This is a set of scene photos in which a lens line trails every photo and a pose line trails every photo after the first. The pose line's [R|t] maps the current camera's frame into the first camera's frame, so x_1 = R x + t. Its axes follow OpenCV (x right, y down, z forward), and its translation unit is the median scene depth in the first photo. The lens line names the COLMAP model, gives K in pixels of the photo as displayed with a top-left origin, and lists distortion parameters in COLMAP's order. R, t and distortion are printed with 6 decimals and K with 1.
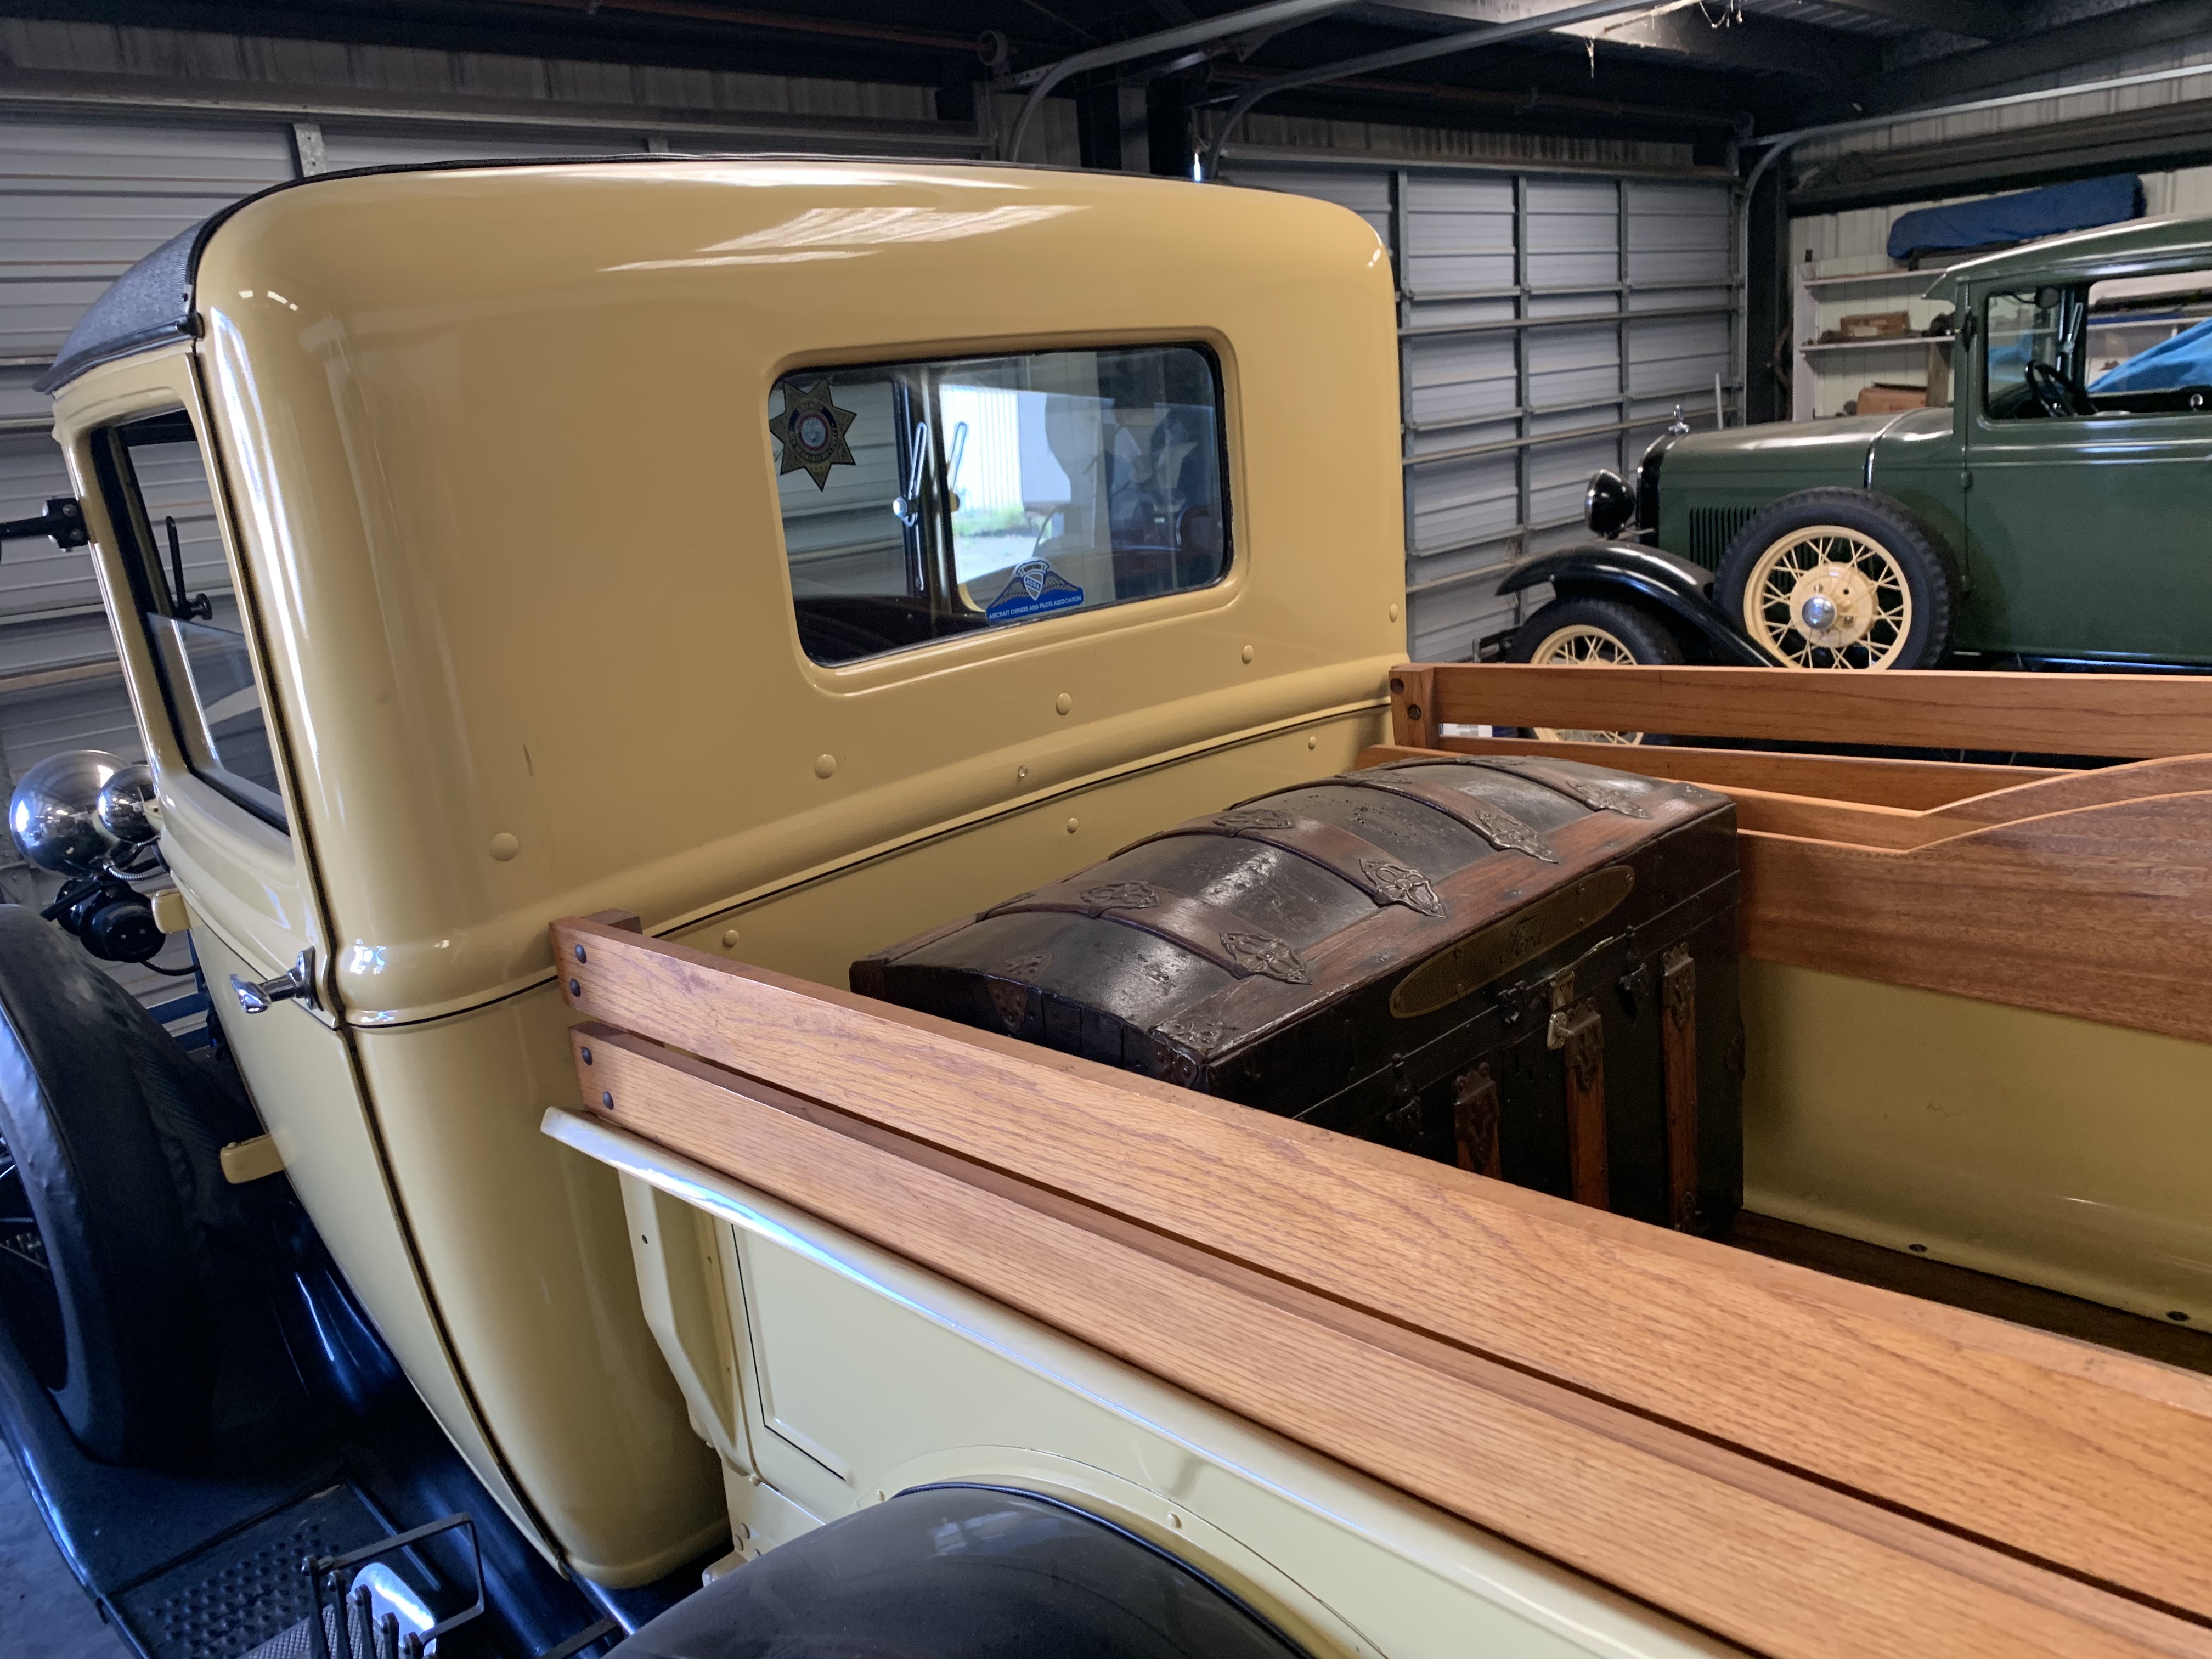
lens RADIAL K [[1694.2, 0, 1106.1], [0, 1694.2, 794.3], [0, 0, 1]] dist [0.026770, -0.028685]
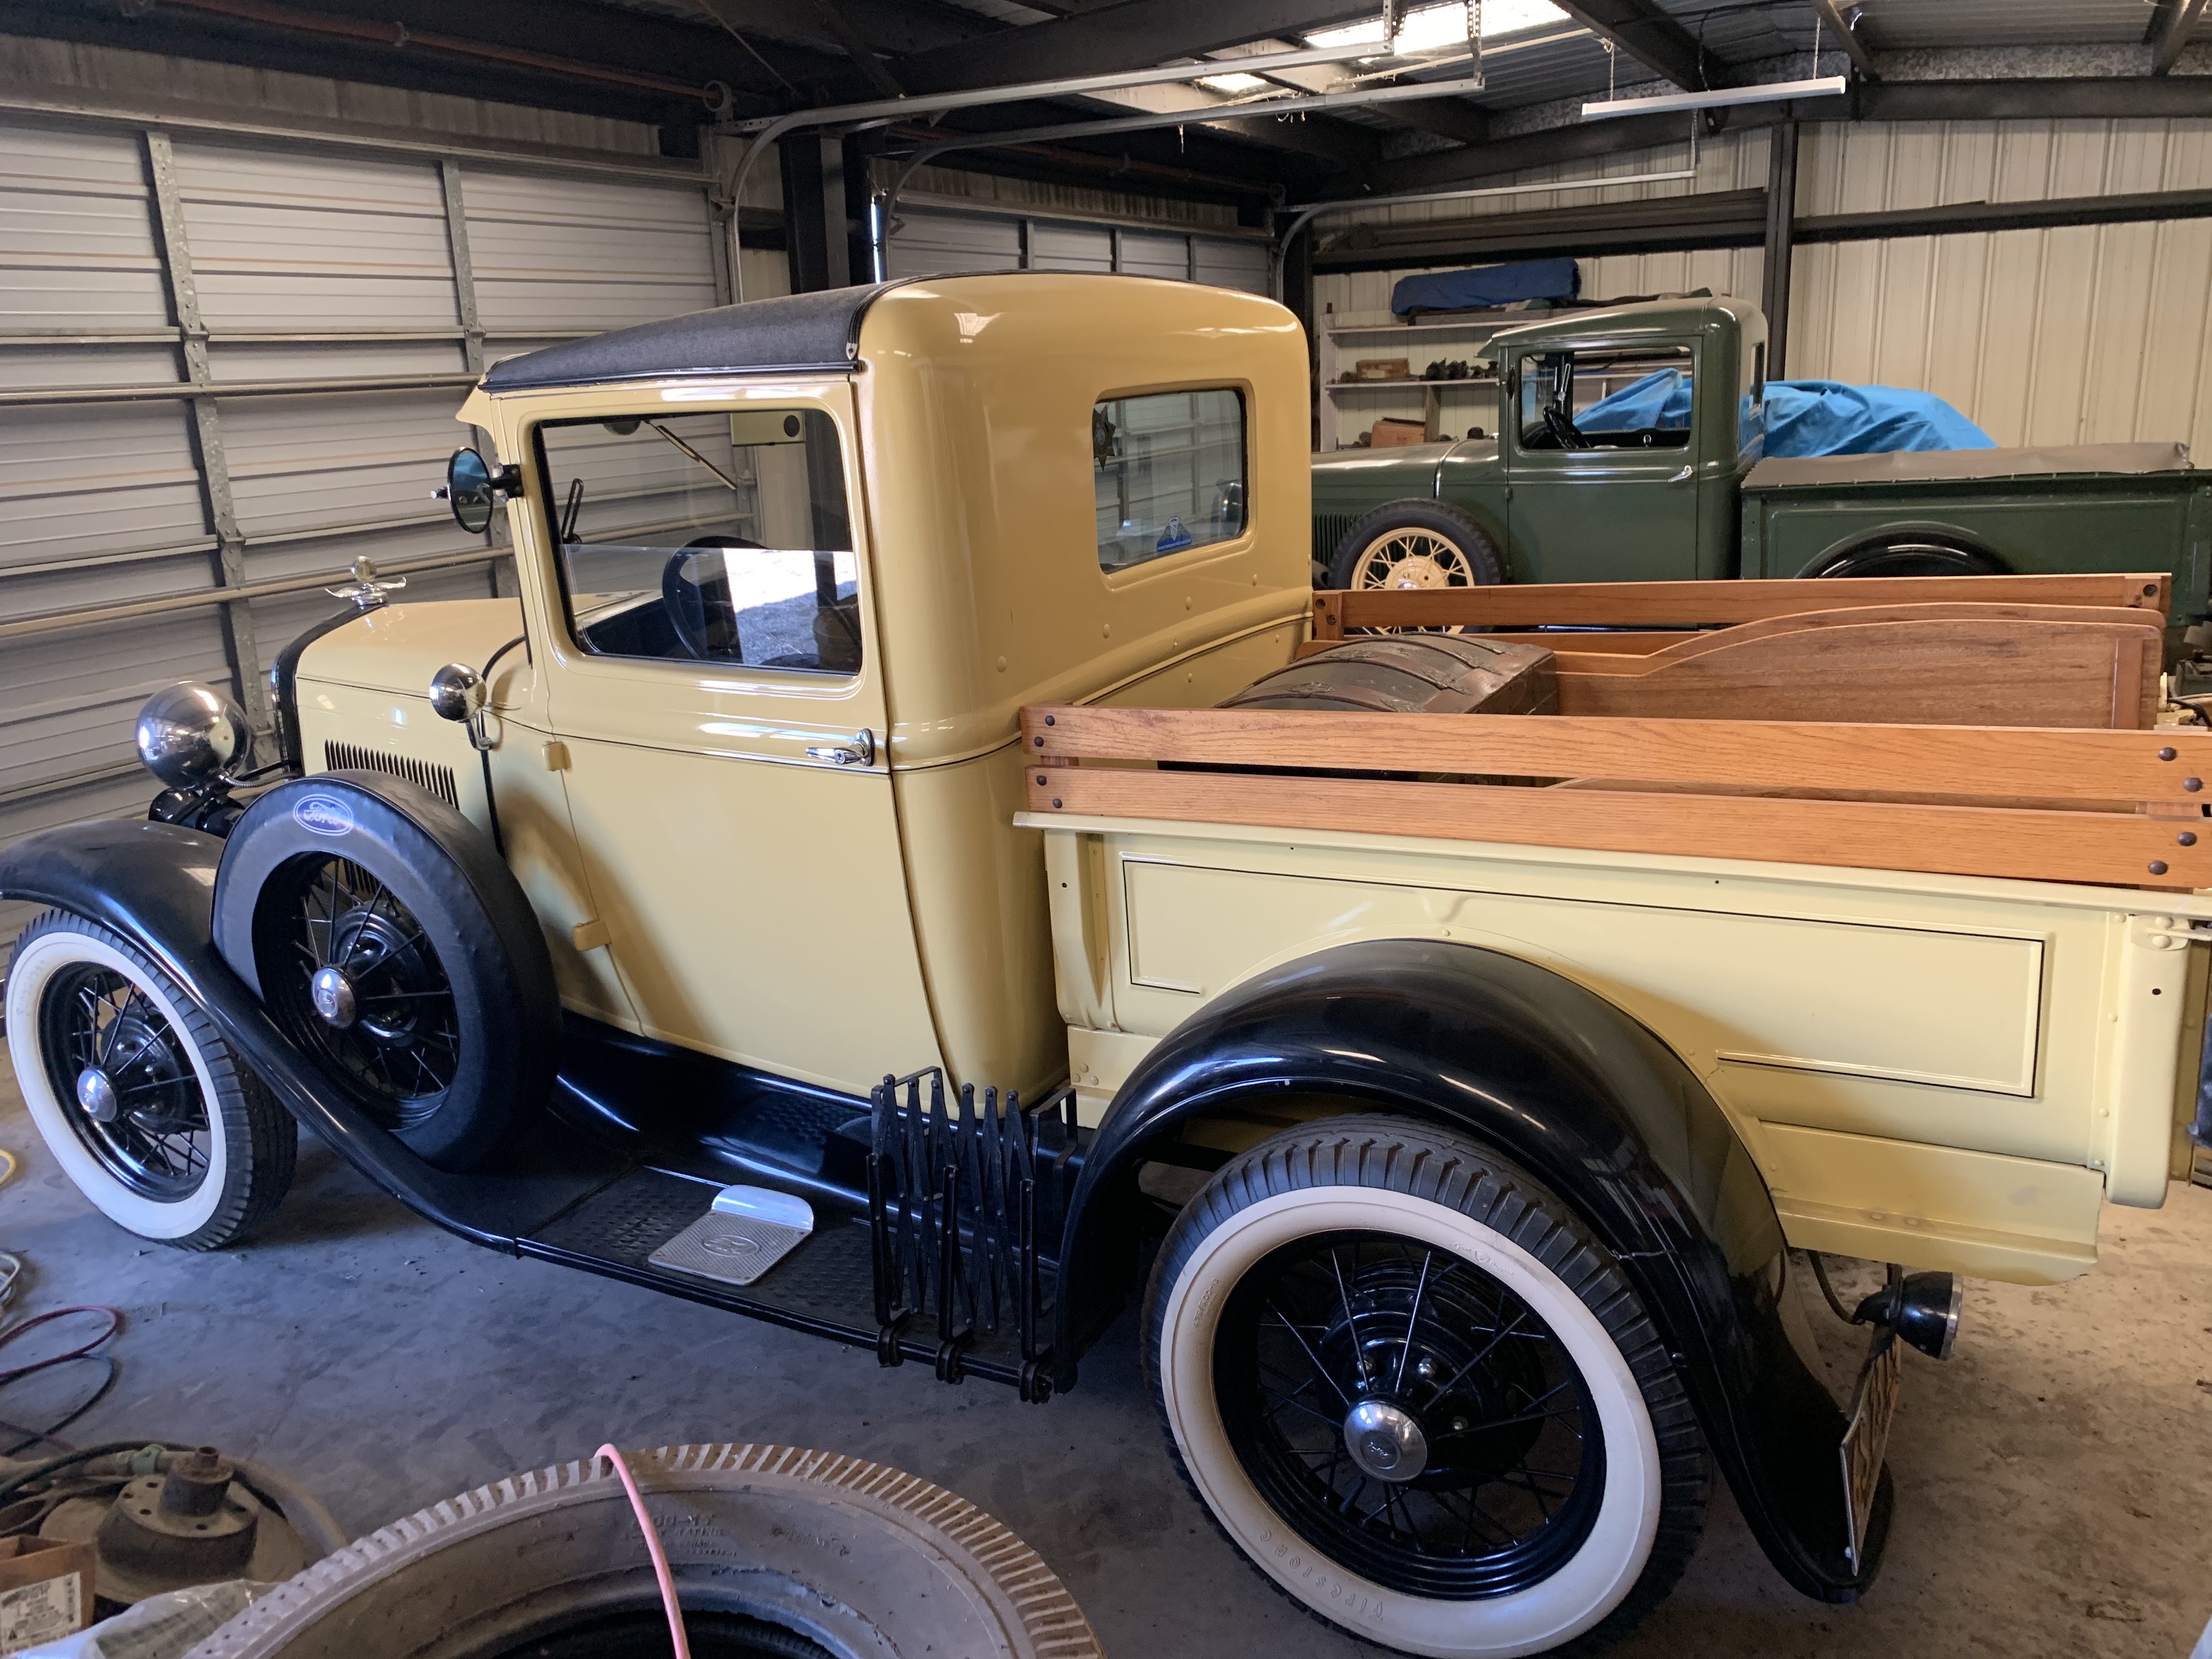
lens RADIAL K [[1694.2, 0, 1103.8], [0, 1694.2, 813.4], [0, 0, 1]] dist [0.026770, -0.028685]
pose [[0.956417, -0.034584, 0.289948, -0.162250], [0.033531, 0.999401, 0.008600, 0.037280], [-0.290072, 0.001497, 0.957004, -0.156479]]
